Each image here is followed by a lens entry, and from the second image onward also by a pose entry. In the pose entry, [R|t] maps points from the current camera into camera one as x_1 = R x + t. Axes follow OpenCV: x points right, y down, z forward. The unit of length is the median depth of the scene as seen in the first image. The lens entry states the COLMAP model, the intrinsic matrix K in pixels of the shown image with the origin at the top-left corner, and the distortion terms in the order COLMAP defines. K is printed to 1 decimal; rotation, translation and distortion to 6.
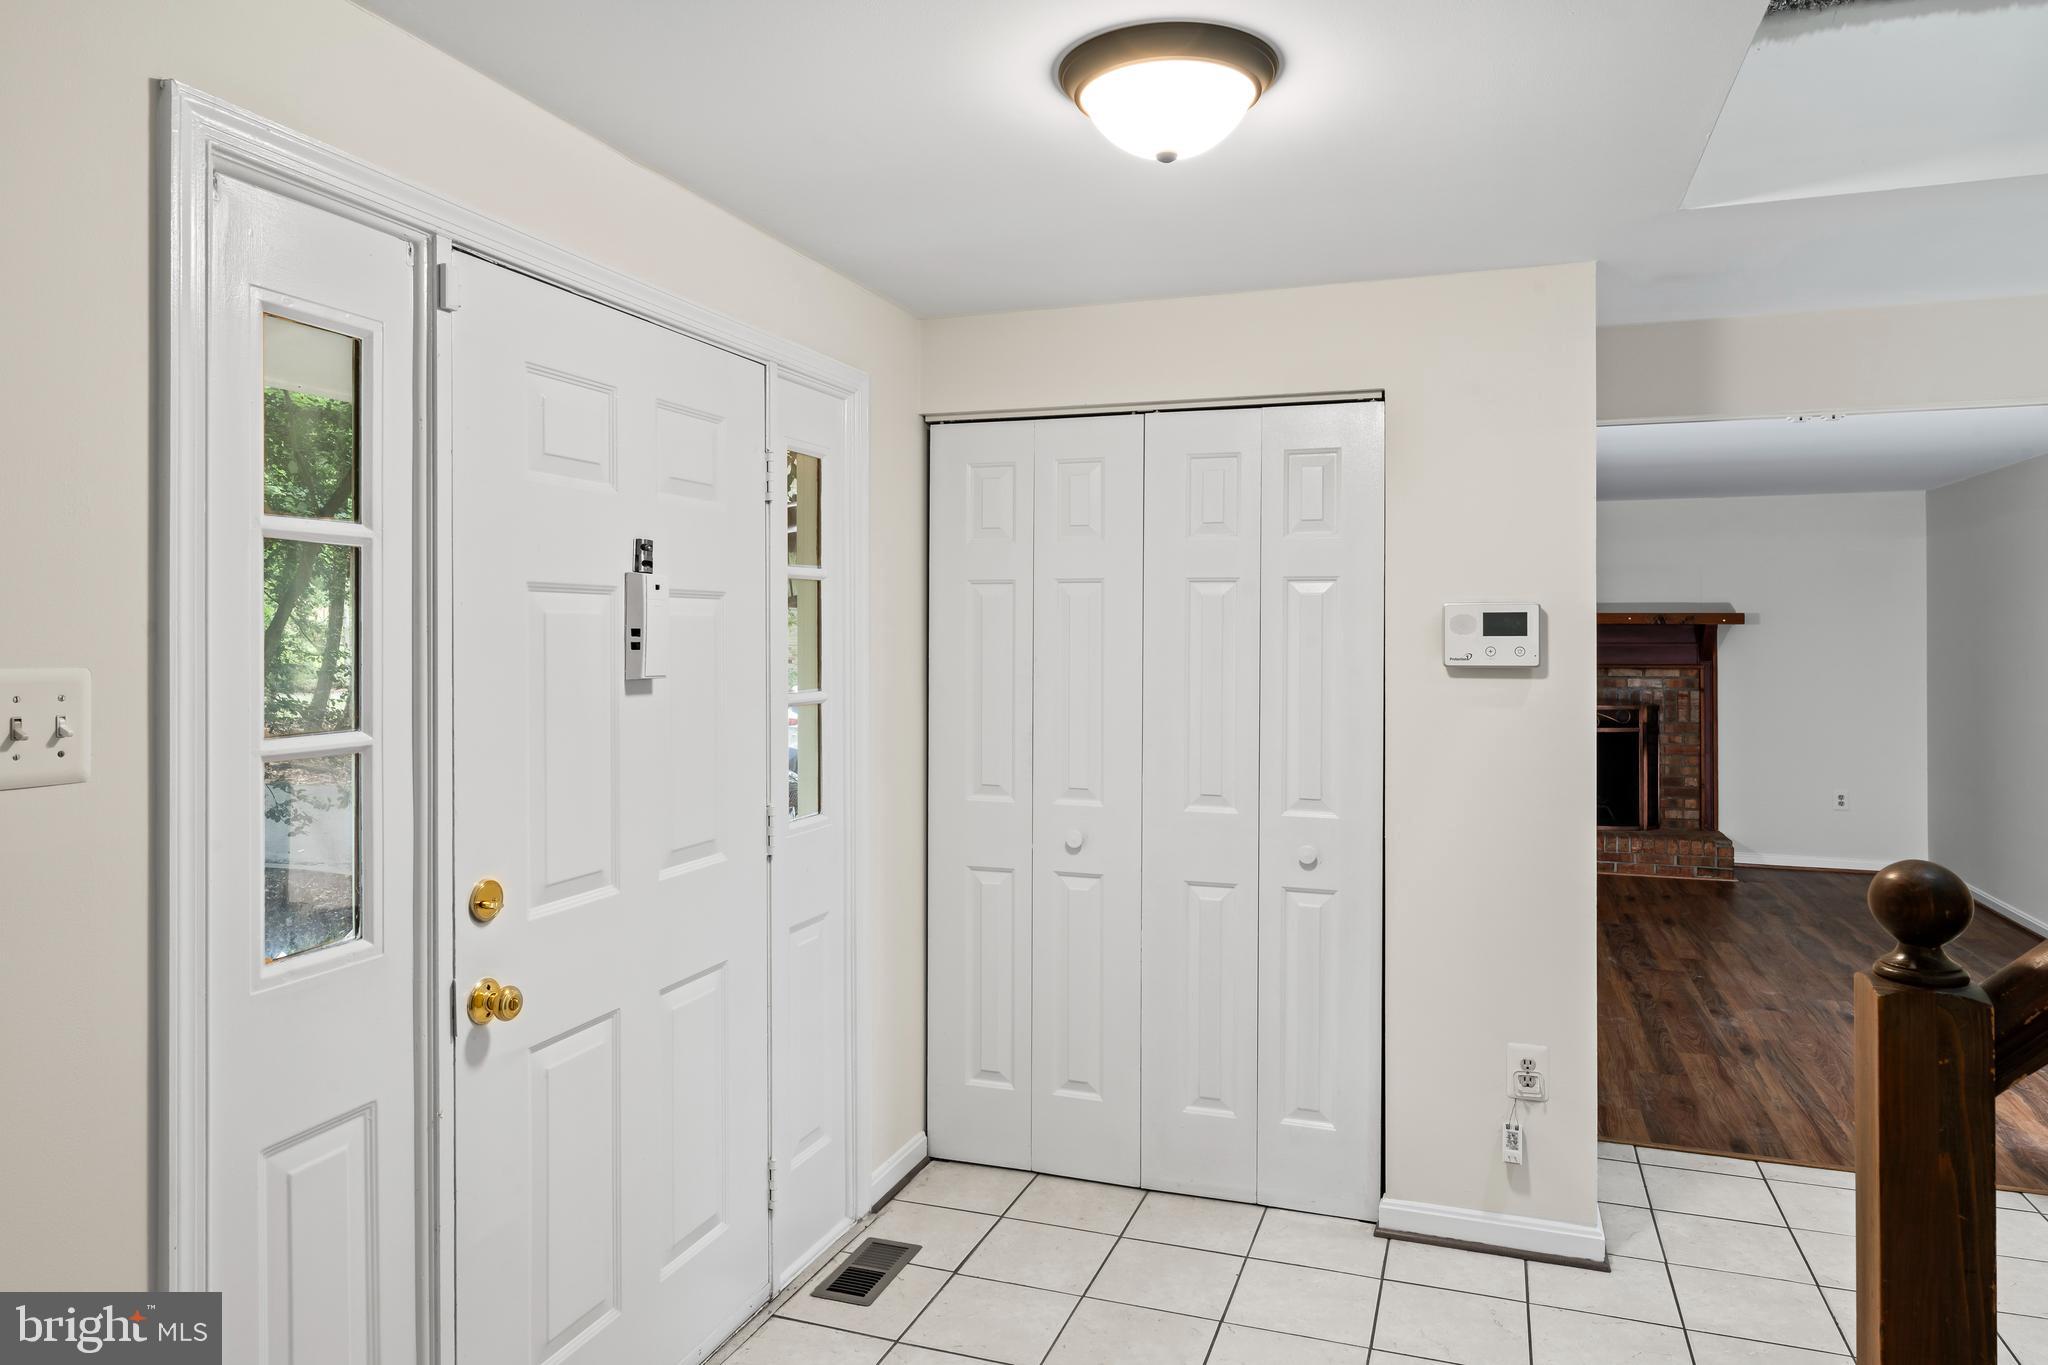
lens RADIAL K [[1320.8, 0, 1010.0], [0, 1320.8, 637.1], [0, 0, 1]] dist [-0.003512, -0.000922]
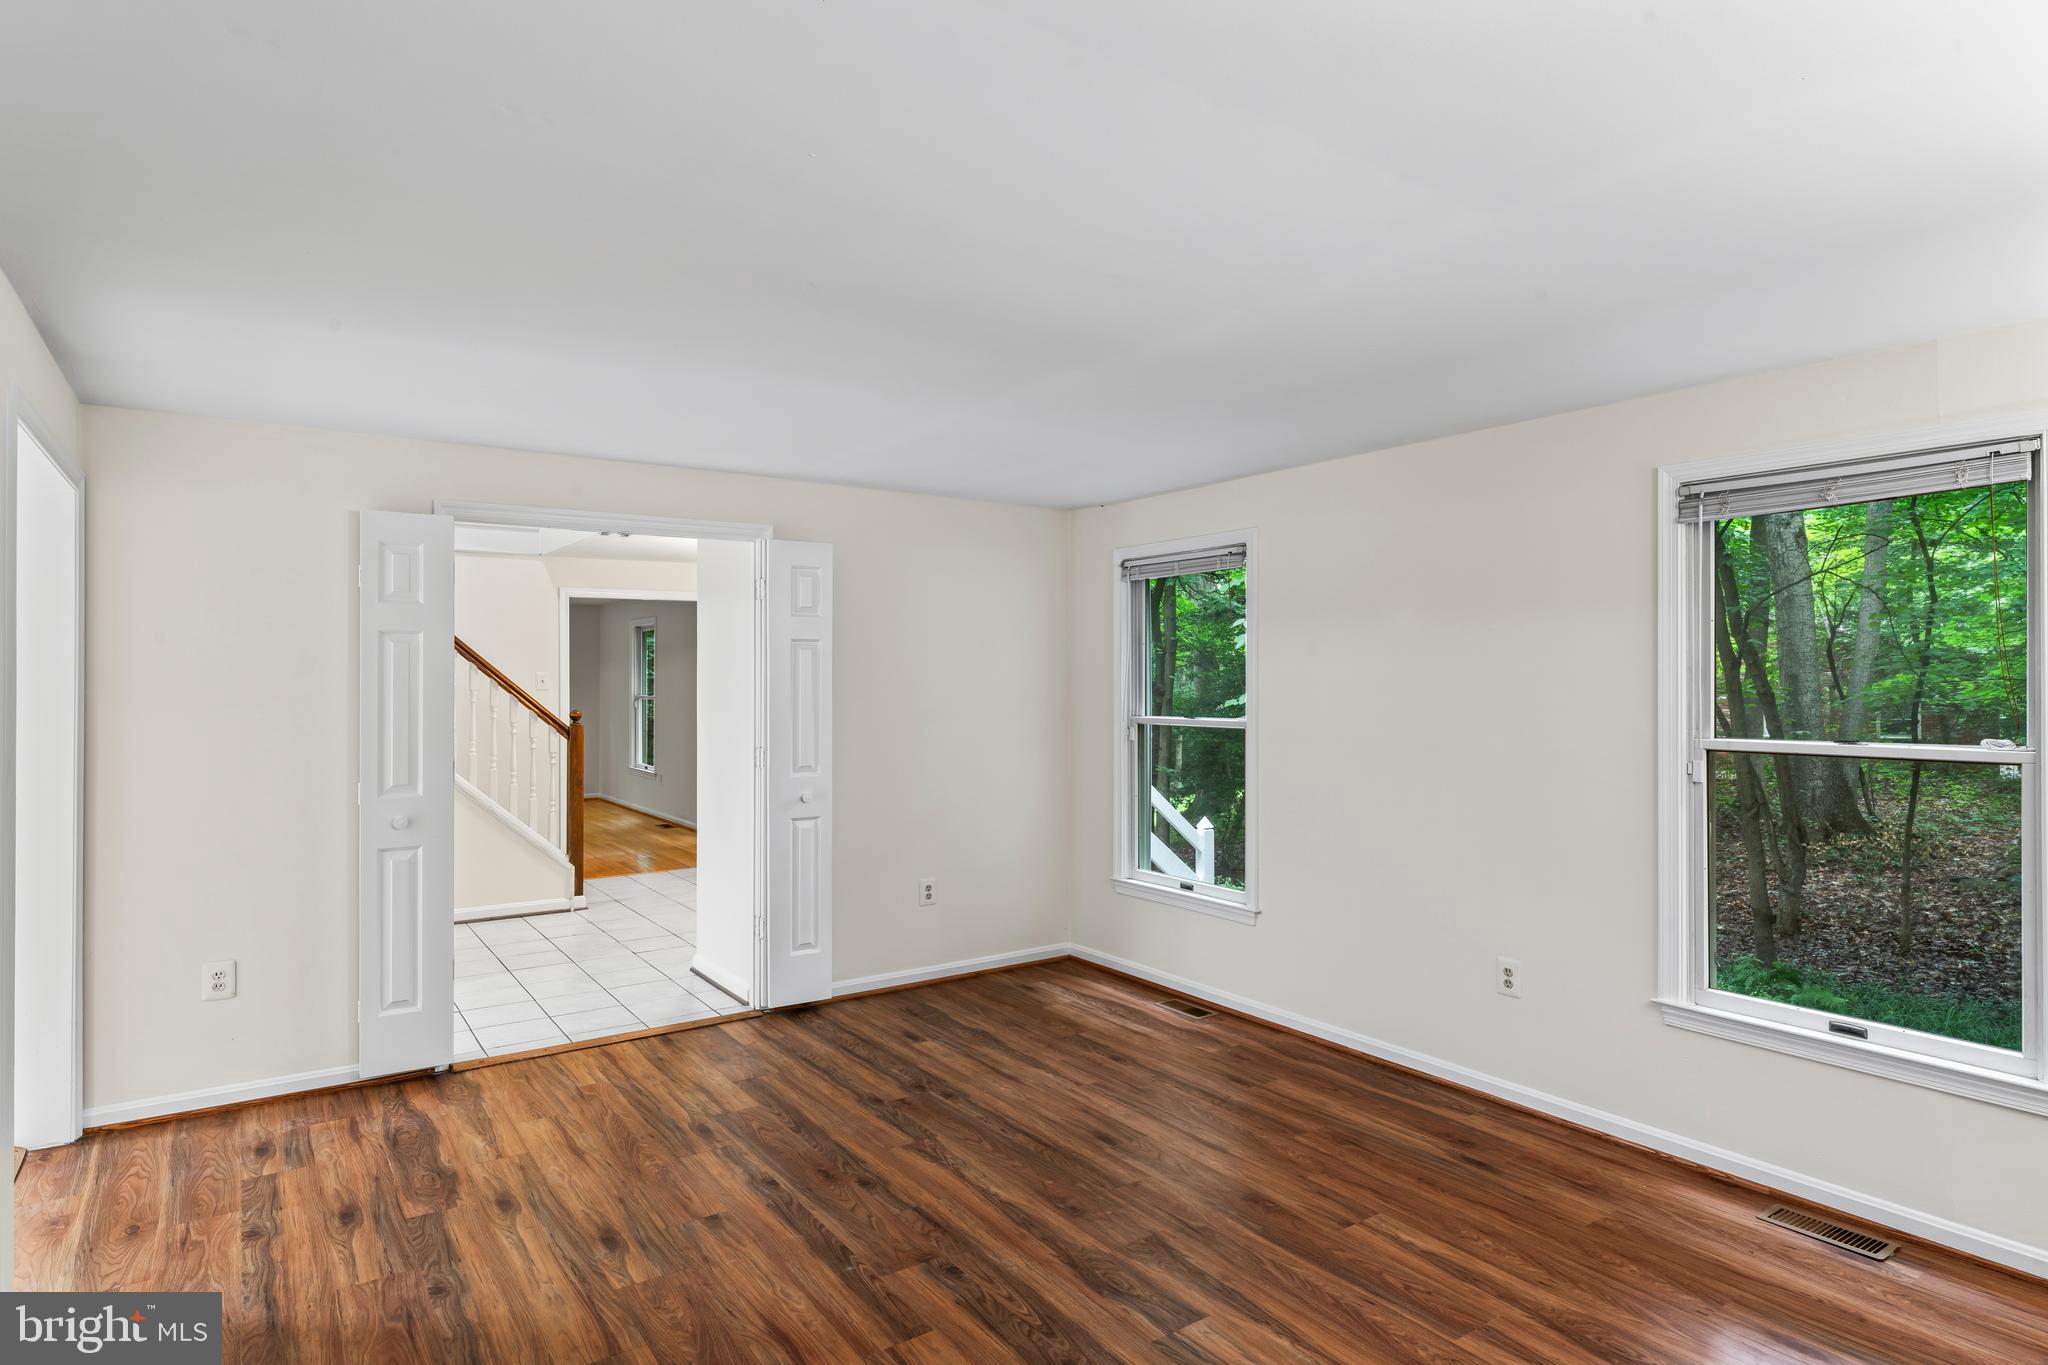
lens RADIAL K [[1125.6, 0, 1018.0], [0, 1125.6, 671.9], [0, 0, 1]] dist [0.002340, -0.001646]
pose [[-0.586156, -0.003950, -0.810189, 0.596218], [0.000510, 0.999986, -0.005244, -0.000259], [0.810198, -0.003487, -0.586146, 0.915818]]
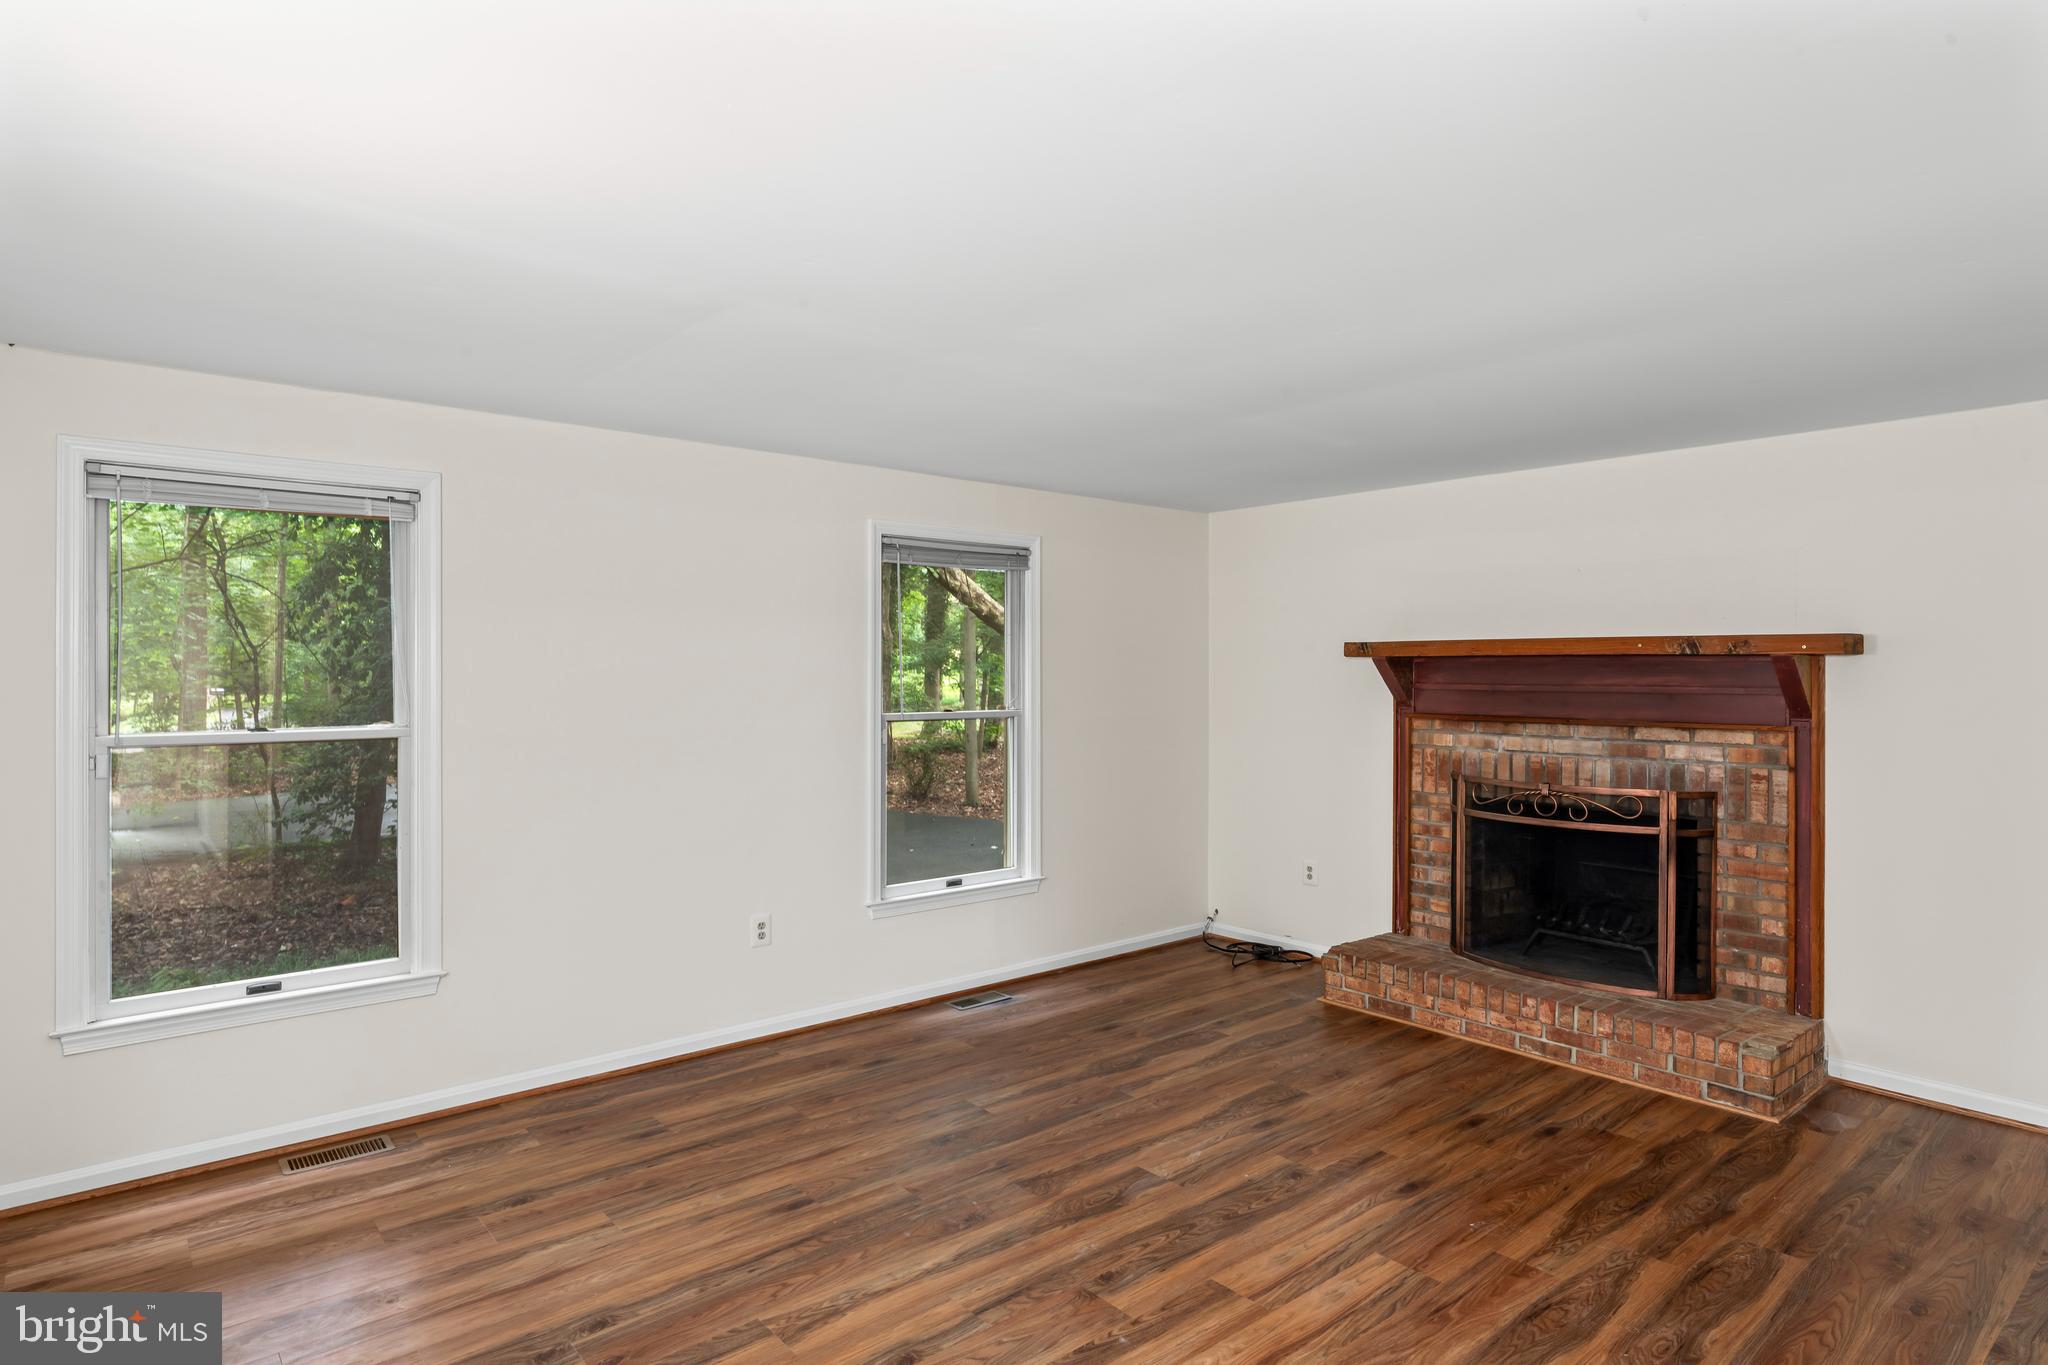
lens RADIAL K [[1125.6, 0, 1029.2], [0, 1125.6, 680.8], [0, 0, 1]] dist [0.002340, -0.001646]
pose [[0.866547, 0.008706, -0.499019, 0.479356], [-0.004496, 0.999943, 0.009638, -0.001478], [0.499075, -0.006108, 0.866537, 0.411025]]
